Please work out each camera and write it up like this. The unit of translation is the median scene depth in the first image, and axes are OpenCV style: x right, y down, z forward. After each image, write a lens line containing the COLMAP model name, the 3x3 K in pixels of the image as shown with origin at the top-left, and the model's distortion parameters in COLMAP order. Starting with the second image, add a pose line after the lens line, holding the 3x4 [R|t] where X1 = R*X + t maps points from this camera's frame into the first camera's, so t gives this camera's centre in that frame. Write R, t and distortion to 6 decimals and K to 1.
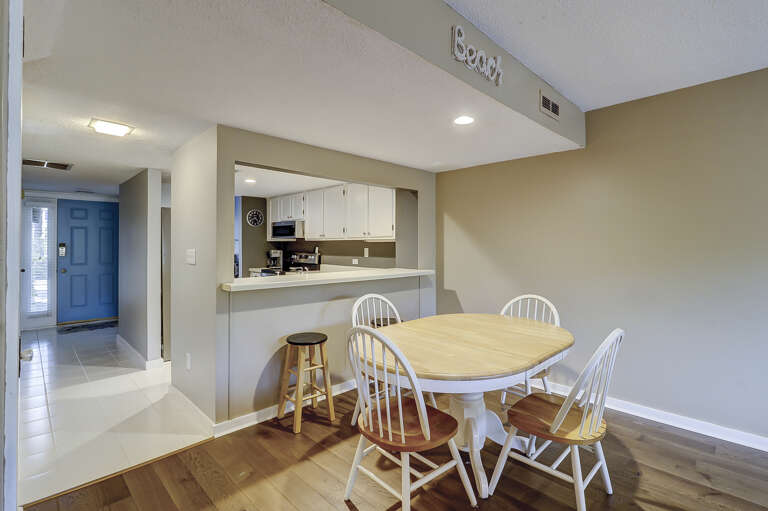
lens RADIAL K [[365.0, 0, 380.9], [0, 365.0, 246.4], [0, 0, 1]] dist [0.001290, 0.000876]
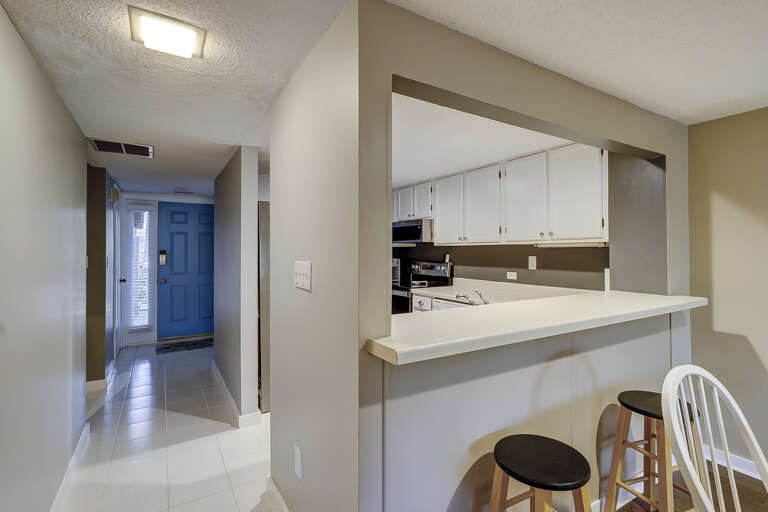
lens RADIAL K [[371.4, 0, 384.0], [0, 371.4, 256.0], [0, 0, 1]] dist [-0.002386, -0.000180]
pose [[0.974165, 0.000469, -0.225839, -0.137613], [0.001706, 0.999954, 0.009438, -0.002472], [0.225833, -0.009579, 0.974119, 0.243438]]
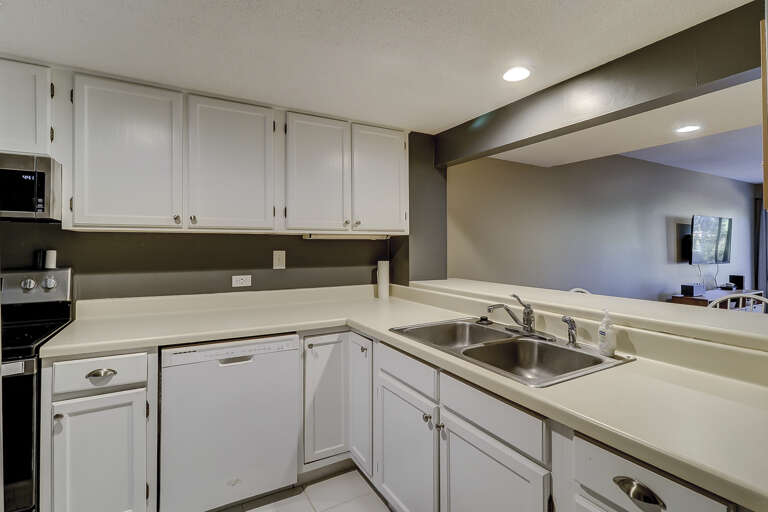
lens RADIAL K [[365.0, 0, 380.9], [0, 365.0, 246.9], [0, 0, 1]] dist [0.001290, 0.000876]
pose [[0.251799, -0.004096, 0.967771, -0.437960], [0.002314, 0.999991, 0.003630, -0.001888], [-0.967777, 0.001326, 0.251806, 0.670715]]
